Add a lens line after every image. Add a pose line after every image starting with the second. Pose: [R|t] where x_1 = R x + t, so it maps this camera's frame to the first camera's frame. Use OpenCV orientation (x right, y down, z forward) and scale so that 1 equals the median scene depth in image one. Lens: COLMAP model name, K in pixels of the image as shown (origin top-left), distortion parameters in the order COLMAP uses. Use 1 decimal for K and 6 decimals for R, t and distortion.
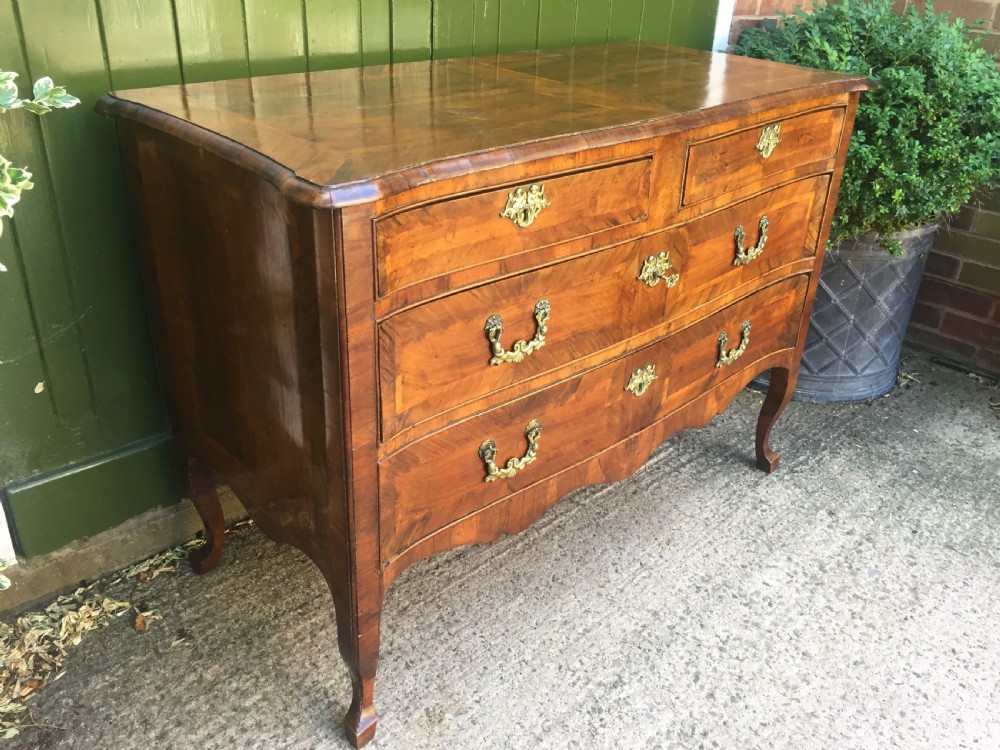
lens RADIAL K [[863.6, 0, 505.9], [0, 863.6, 378.7], [0, 0, 1]] dist [0.086900, -0.130161]
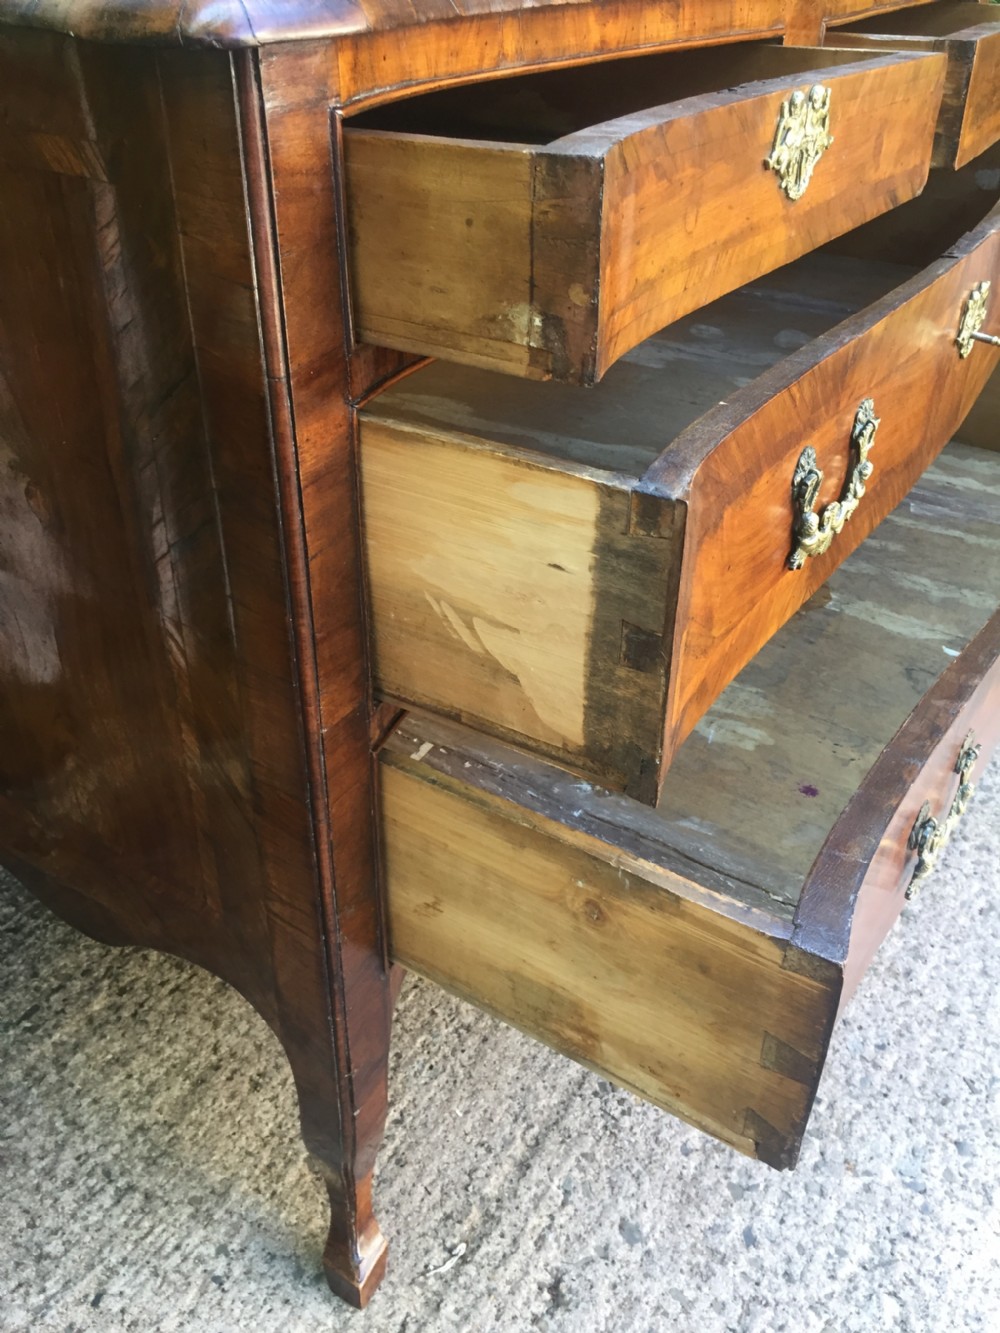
lens RADIAL K [[1151.2, 0, 500.7], [0, 1151.2, 680.6], [0, 0, 1]] dist [0.086900, -0.130161]
pose [[0.970380, -0.160561, 0.180505, -0.052955], [0.144721, 0.984625, 0.097826, 0.034444], [-0.193437, -0.068805, 0.978697, 0.273196]]
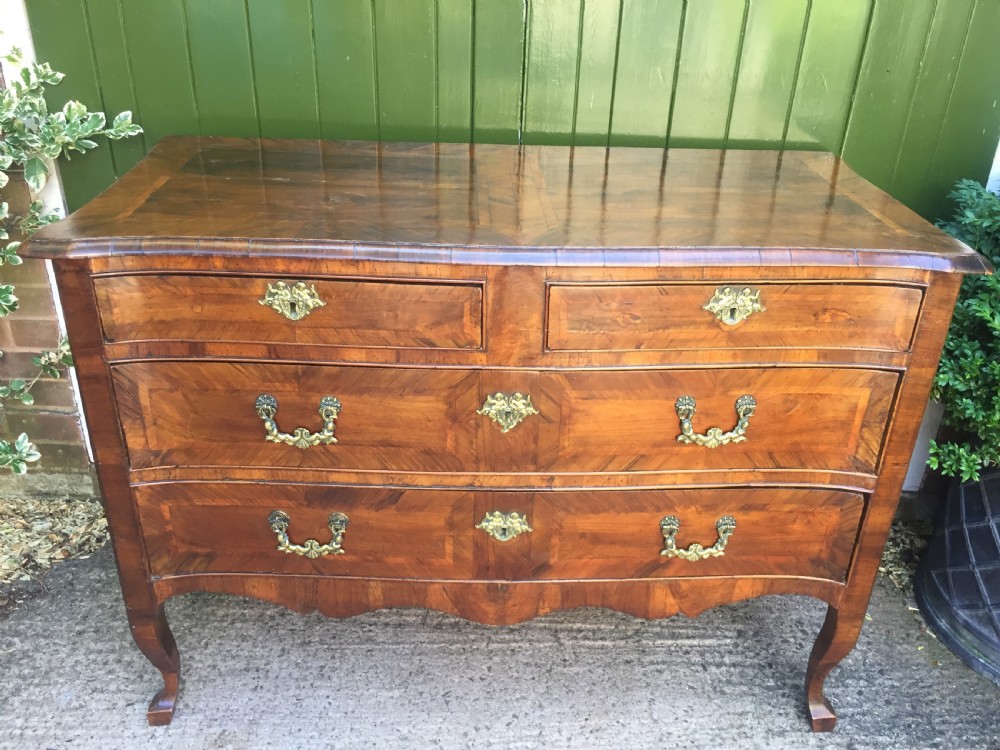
lens RADIAL K [[863.6, 0, 504.4], [0, 863.6, 377.3], [0, 0, 1]] dist [0.086900, -0.130161]
pose [[0.743396, 0.297034, -0.599278, 0.617267], [-0.319669, 0.944809, 0.071753, -0.196400], [0.587516, 0.138229, 0.797319, 0.263240]]
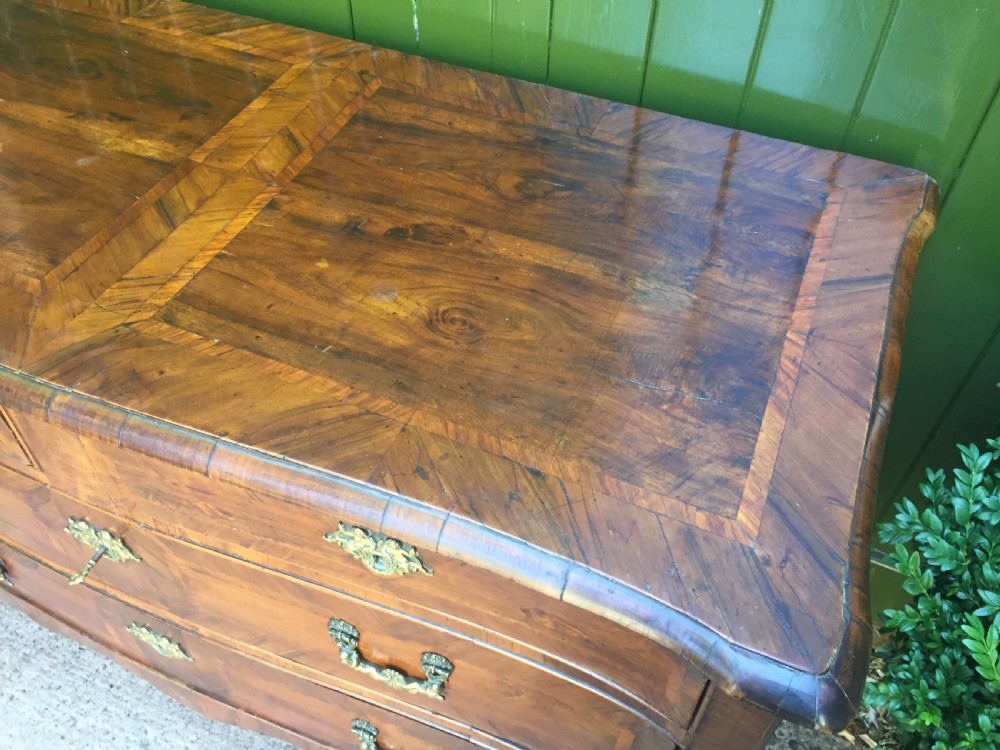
lens RADIAL K [[863.6, 0, 502.3], [0, 863.6, 372.9], [0, 0, 1]] dist [0.086900, -0.130161]
pose [[0.396008, 0.649060, -0.649537, 0.530393], [-0.439851, 0.755016, 0.486295, -0.557344], [0.806046, 0.093123, 0.584482, 0.774791]]
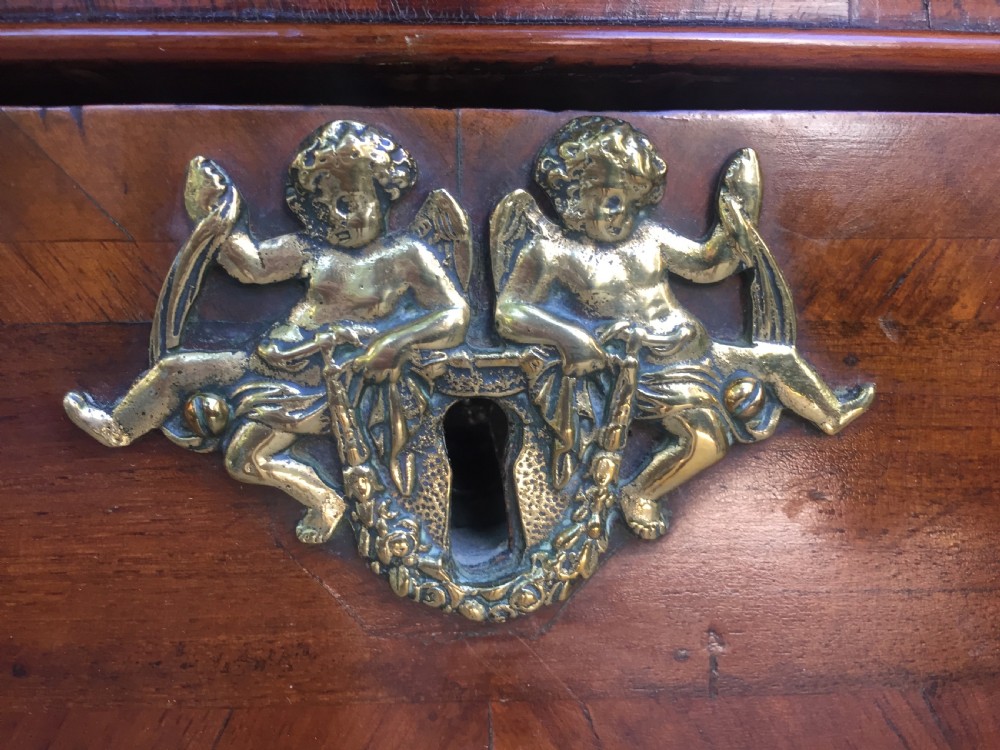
lens RADIAL K [[863.6, 0, 501.6], [0, 863.6, 375.7], [0, 0, 1]] dist [0.086900, -0.130161]
pose [[0.766595, 0.078017, -0.637374, 0.056867], [-0.275389, 0.936619, -0.216576, -0.134180], [0.580080, 0.341551, 0.739493, 0.696274]]
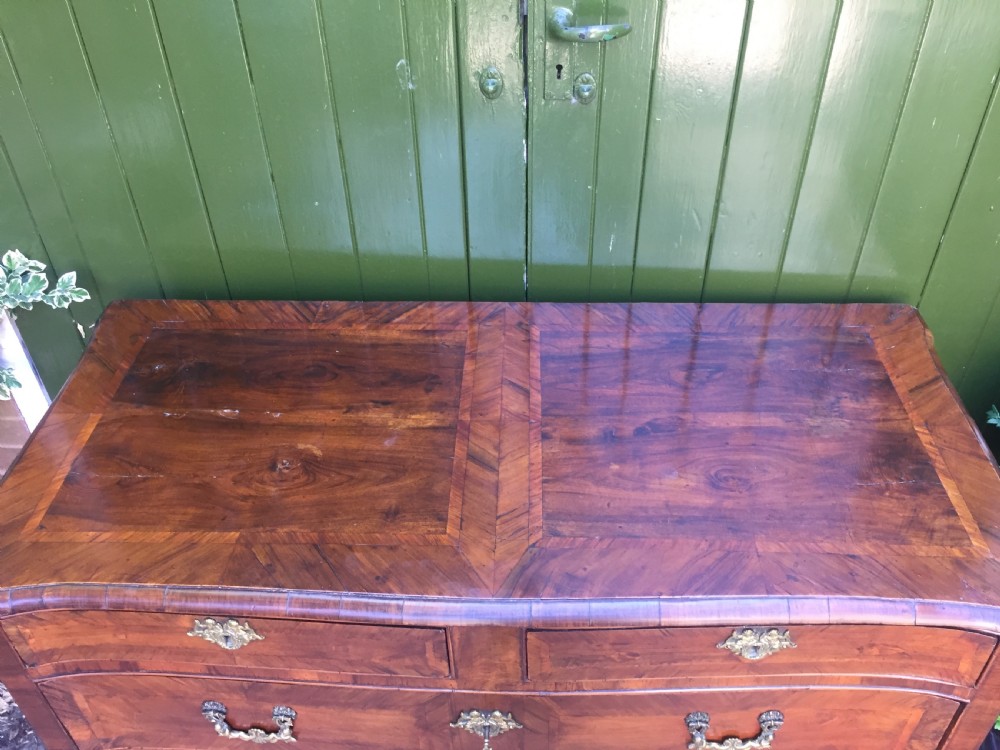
lens RADIAL K [[863.6, 0, 504.4], [0, 863.6, 376.1], [0, 0, 1]] dist [0.086900, -0.130161]
pose [[0.694327, 0.409867, -0.591540, 0.457908], [-0.301085, 0.912017, 0.278519, -0.556859], [0.653650, -0.015279, 0.756643, 0.394334]]
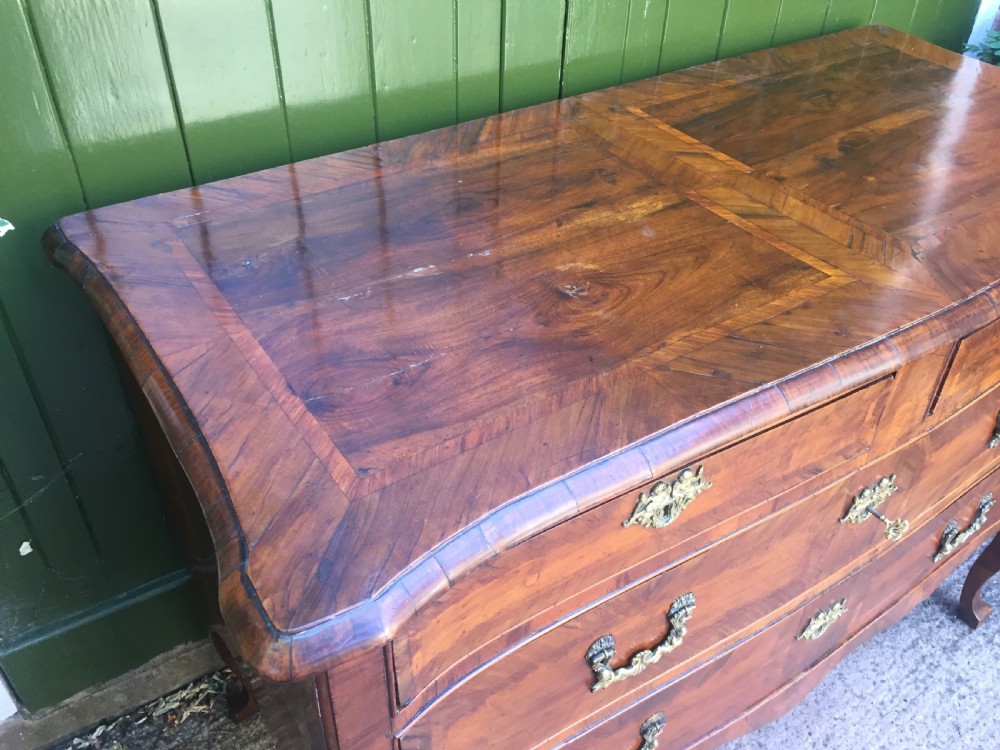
lens RADIAL K [[863.6, 0, 505.2], [0, 863.6, 374.6], [0, 0, 1]] dist [0.086900, -0.130161]
pose [[0.984100, 0.094670, -0.150279, -0.004727], [-0.067576, 0.982045, 0.176129, -0.282612], [0.164255, -0.163173, 0.972828, 0.306421]]
